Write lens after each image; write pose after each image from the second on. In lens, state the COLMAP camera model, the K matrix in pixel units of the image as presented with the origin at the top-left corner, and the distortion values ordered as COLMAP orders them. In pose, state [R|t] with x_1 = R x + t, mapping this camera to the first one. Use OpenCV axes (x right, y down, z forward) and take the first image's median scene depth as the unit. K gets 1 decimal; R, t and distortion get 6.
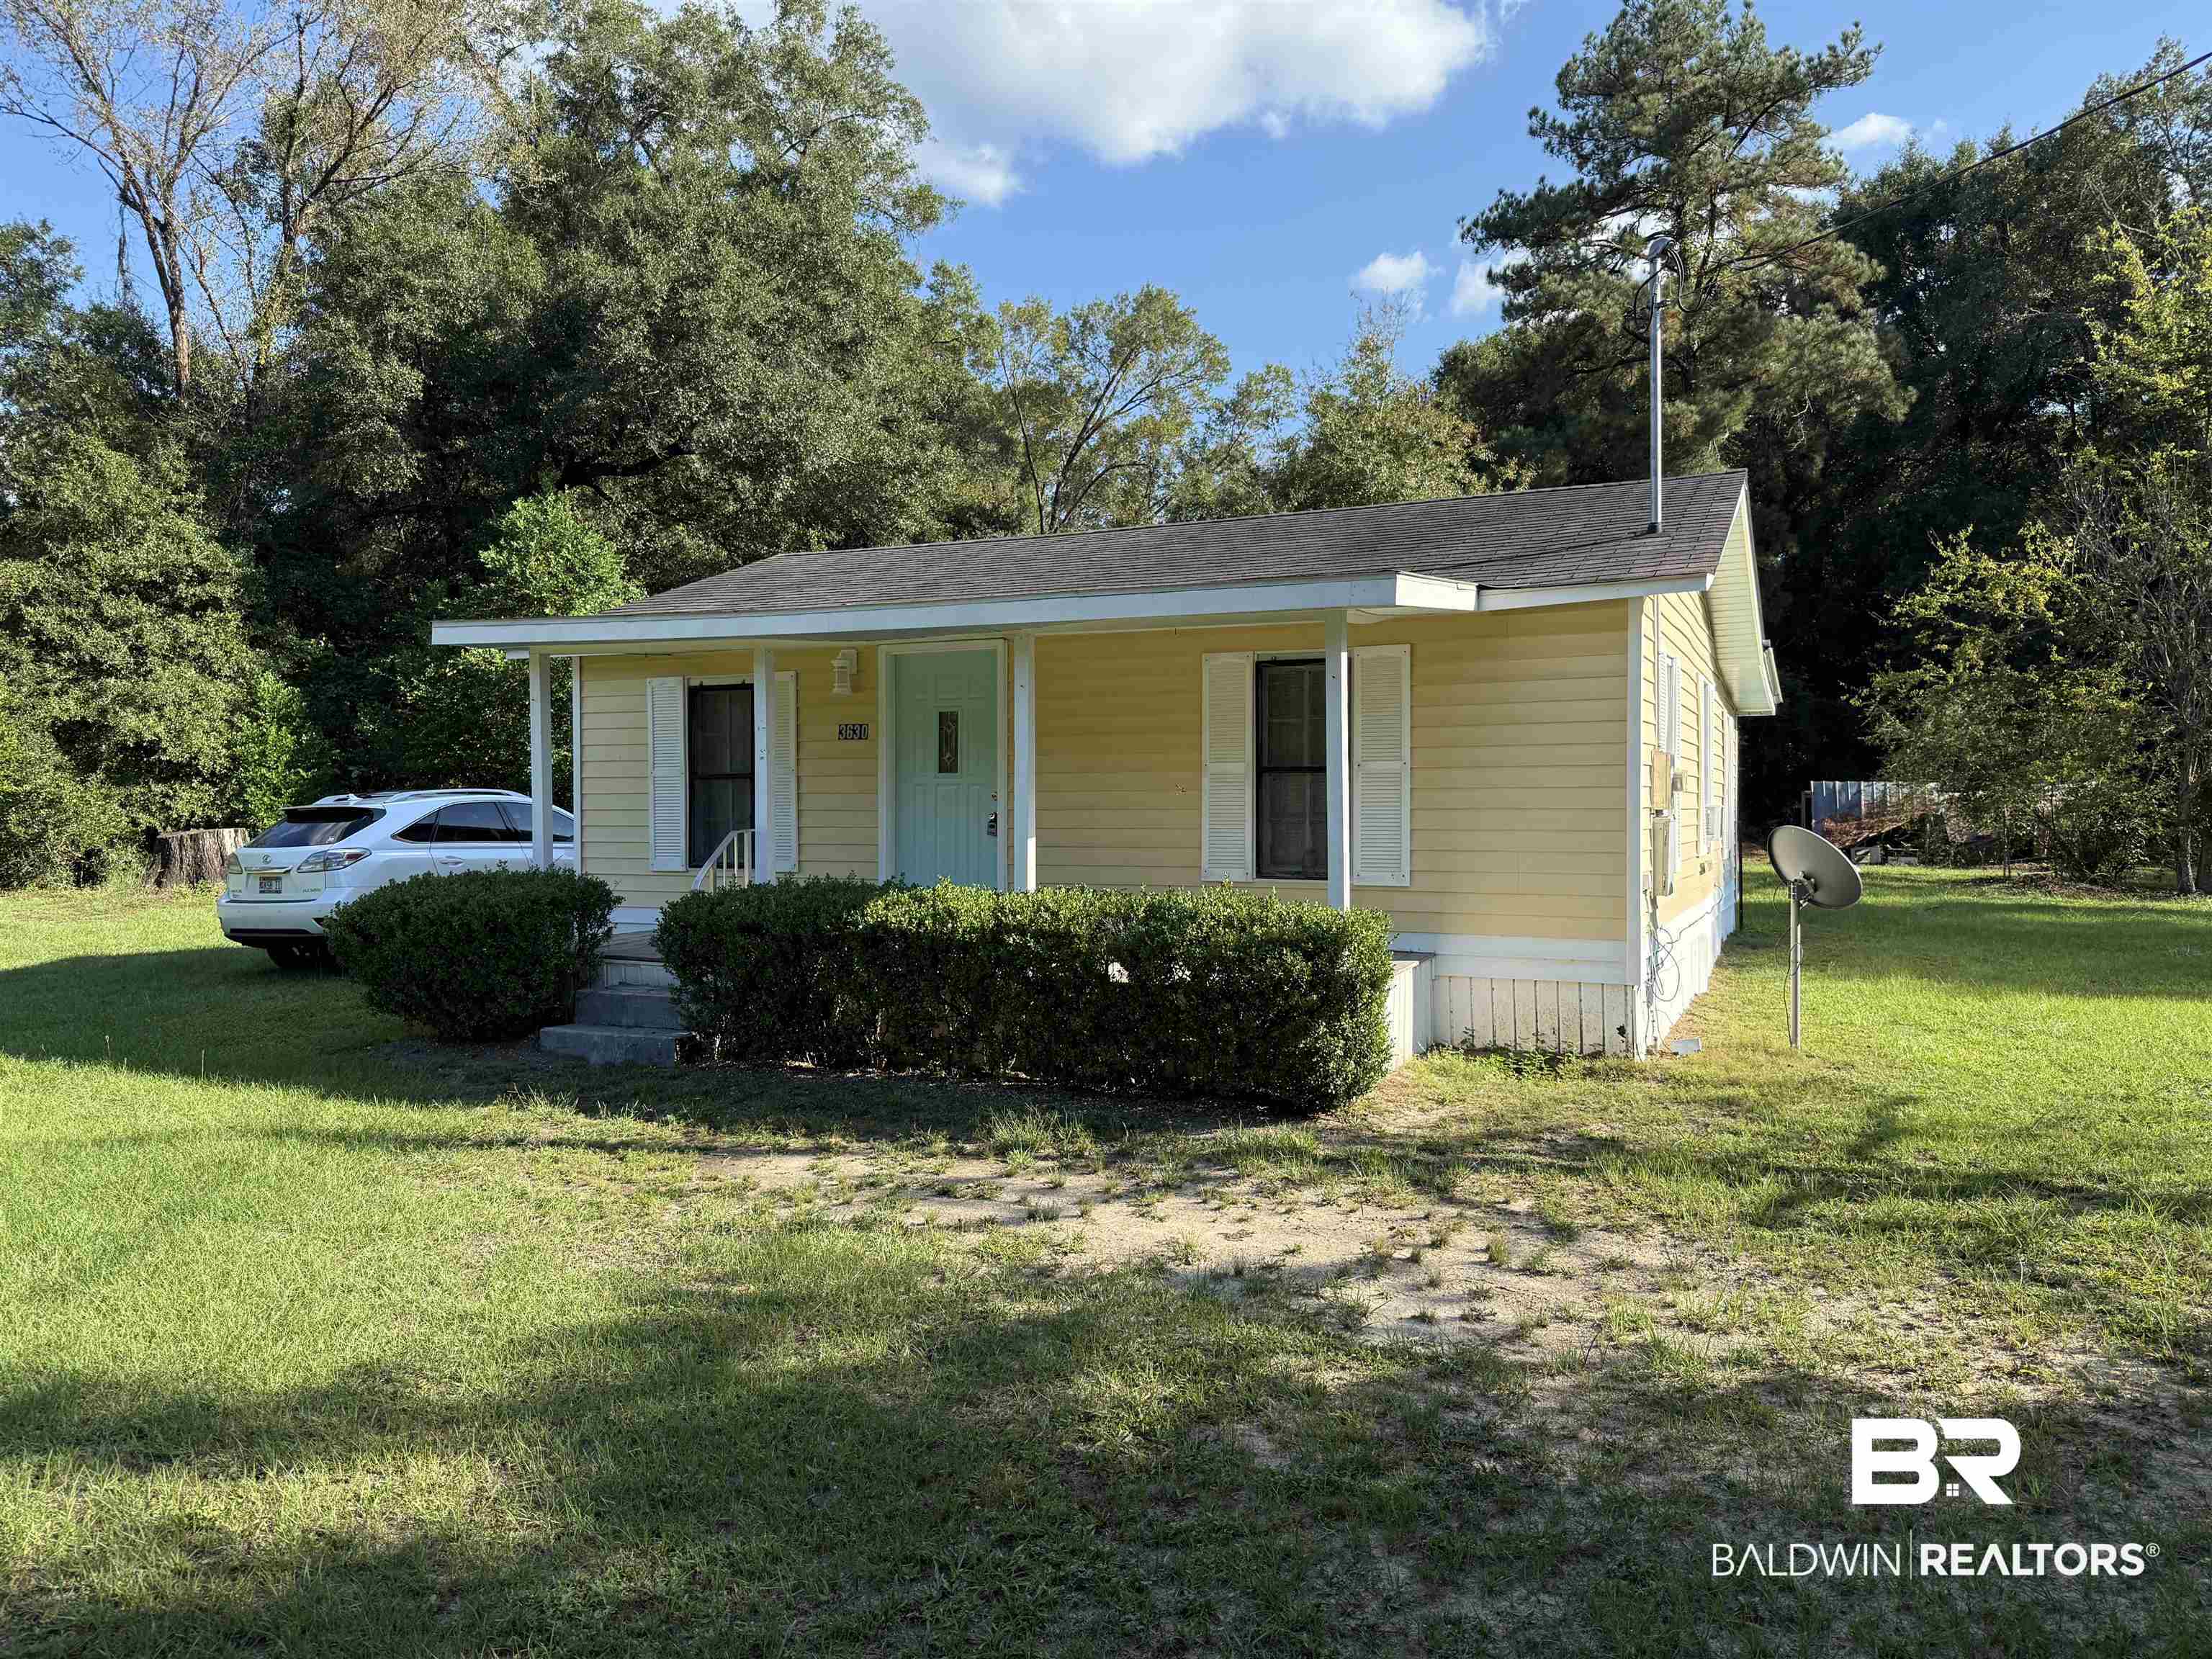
lens RADIAL K [[1559.8, 0, 1112.2], [0, 1559.8, 827.4], [0, 0, 1]] dist [0.022901, -0.024424]
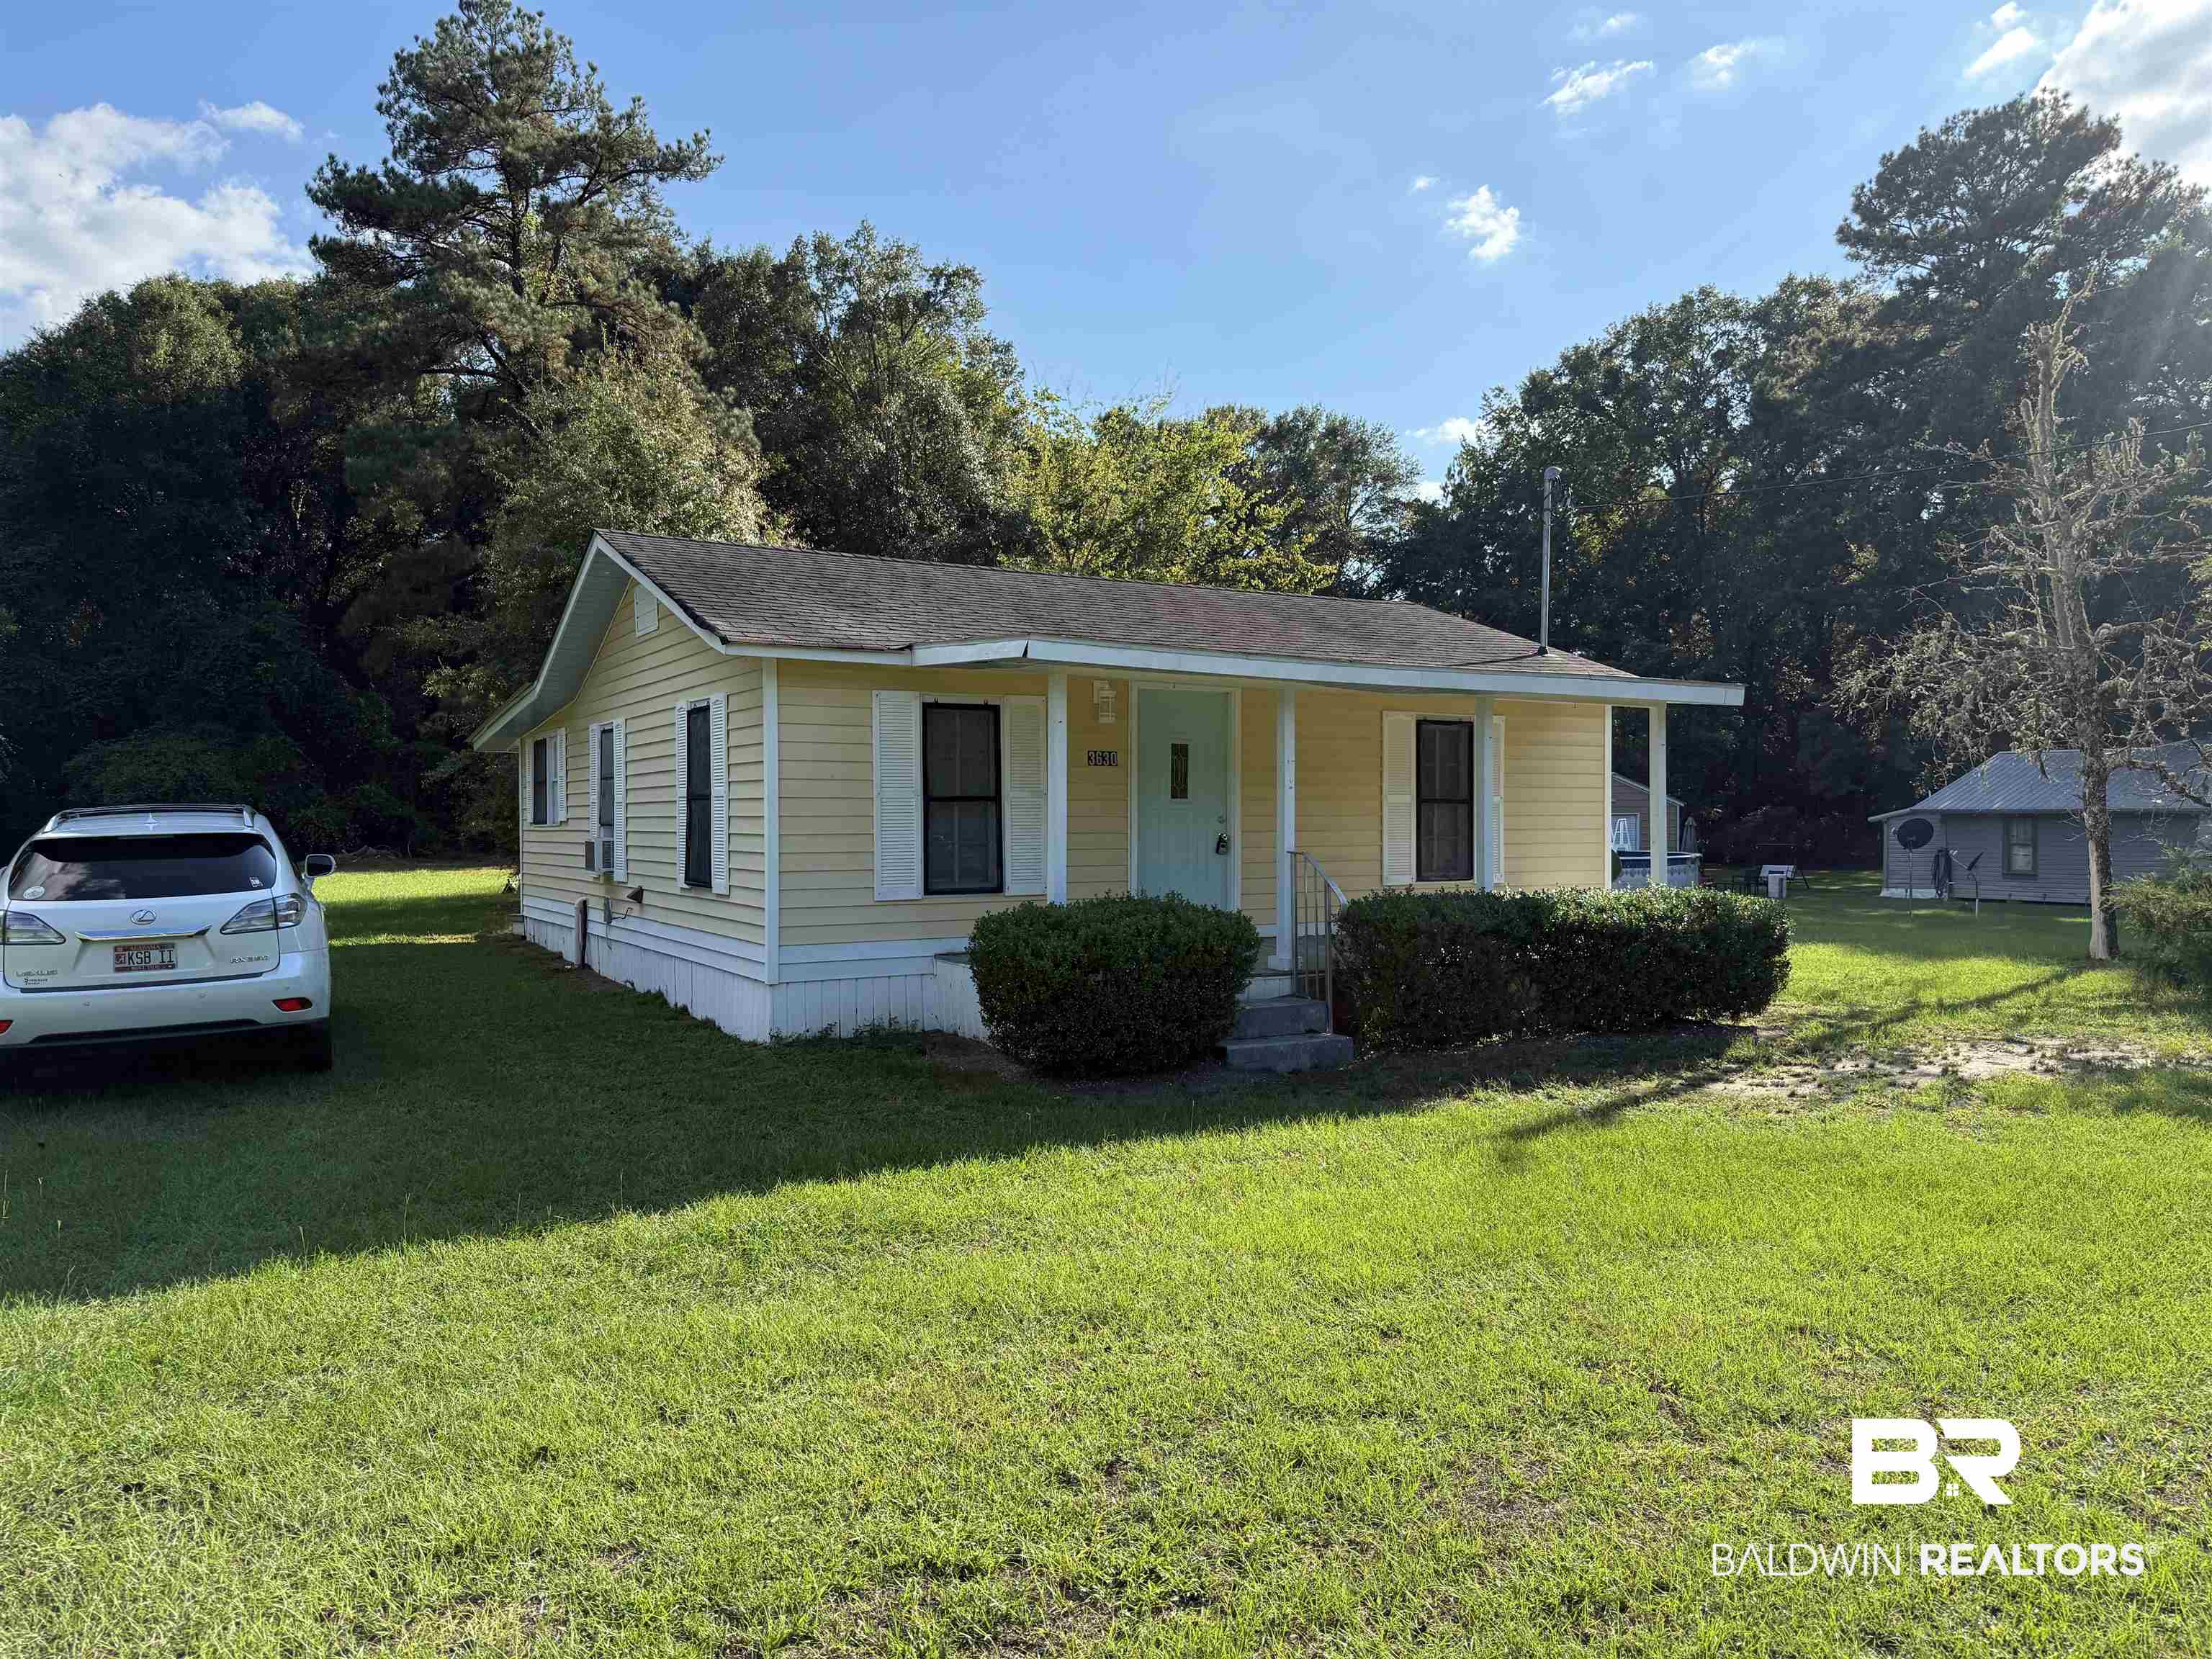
lens RADIAL K [[1559.8, 0, 1106.2], [0, 1559.8, 829.0], [0, 0, 1]] dist [0.022901, -0.024424]
pose [[0.578258, -0.007964, 0.815815, -0.987047], [0.011584, 0.999932, 0.001550, -0.014620], [-0.815772, 0.008554, 0.578311, 0.372758]]
